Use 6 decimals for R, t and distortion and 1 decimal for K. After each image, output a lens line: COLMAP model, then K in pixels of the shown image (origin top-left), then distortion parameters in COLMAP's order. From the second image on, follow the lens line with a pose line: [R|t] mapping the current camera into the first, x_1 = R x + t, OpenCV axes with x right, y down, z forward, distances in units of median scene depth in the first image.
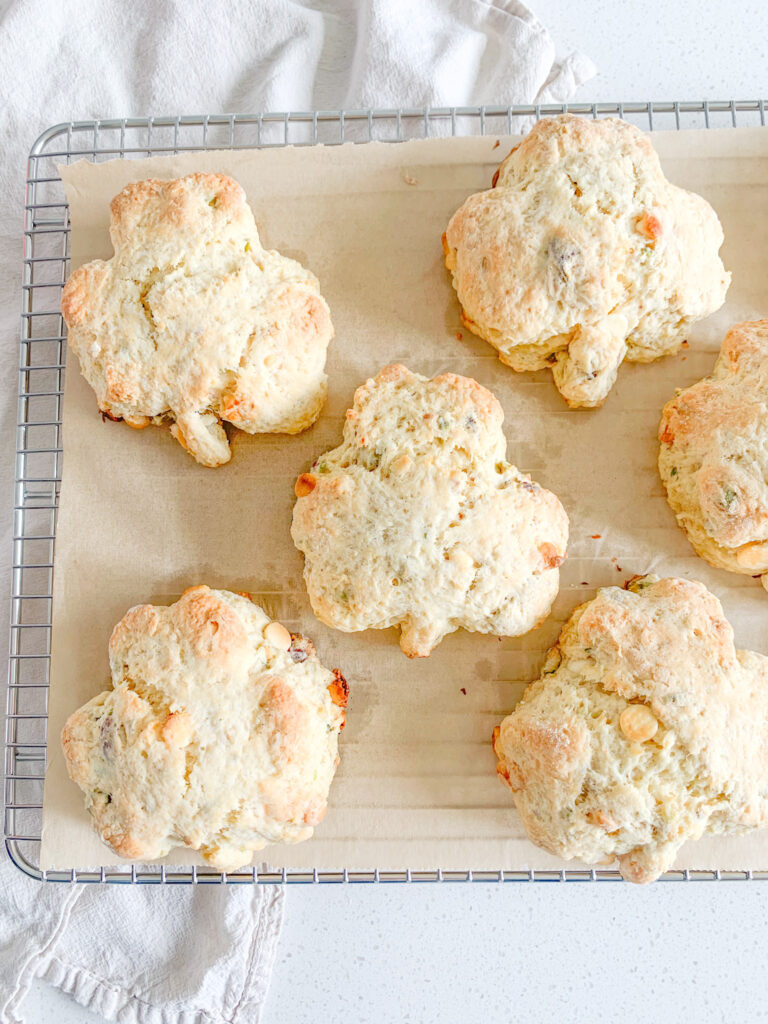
lens RADIAL K [[760.3, 0, 379.9], [0, 760.3, 527.3], [0, 0, 1]] dist [0.071470, -0.098740]
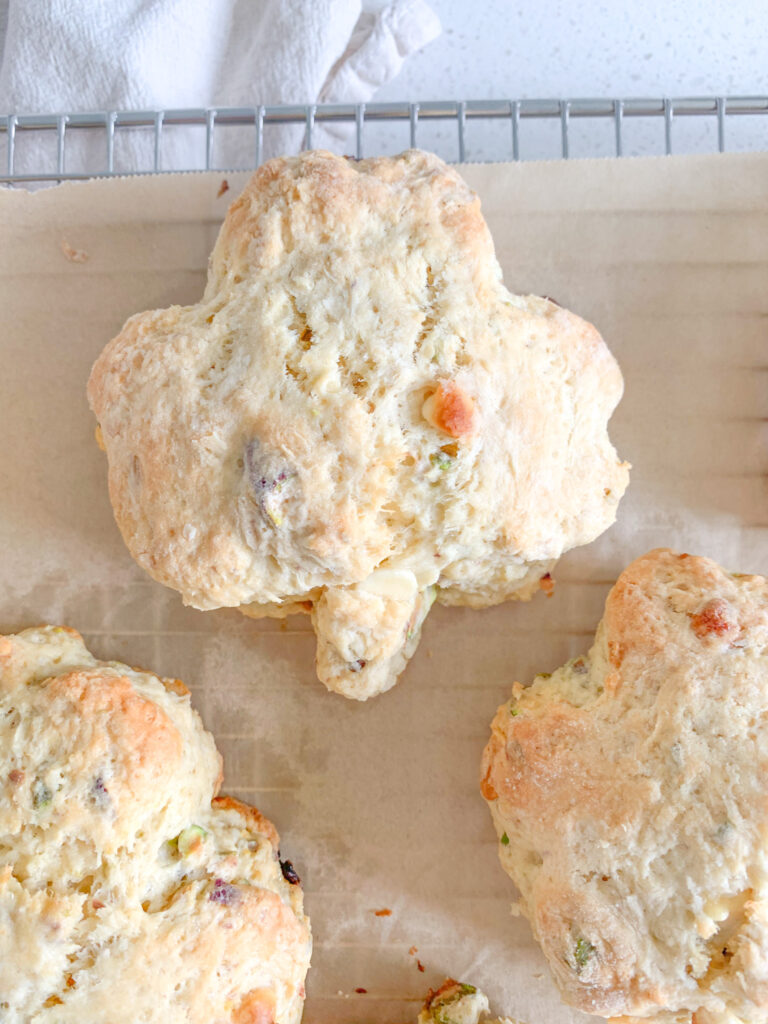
lens RADIAL K [[760.3, 0, 379.9], [0, 760.3, 527.3], [0, 0, 1]] dist [0.071470, -0.098740]
pose [[0.999724, 0.007433, -0.022265, 0.321301], [-0.004764, 0.993050, 0.117600, -0.377112], [0.022985, -0.117462, 0.992811, 0.505176]]
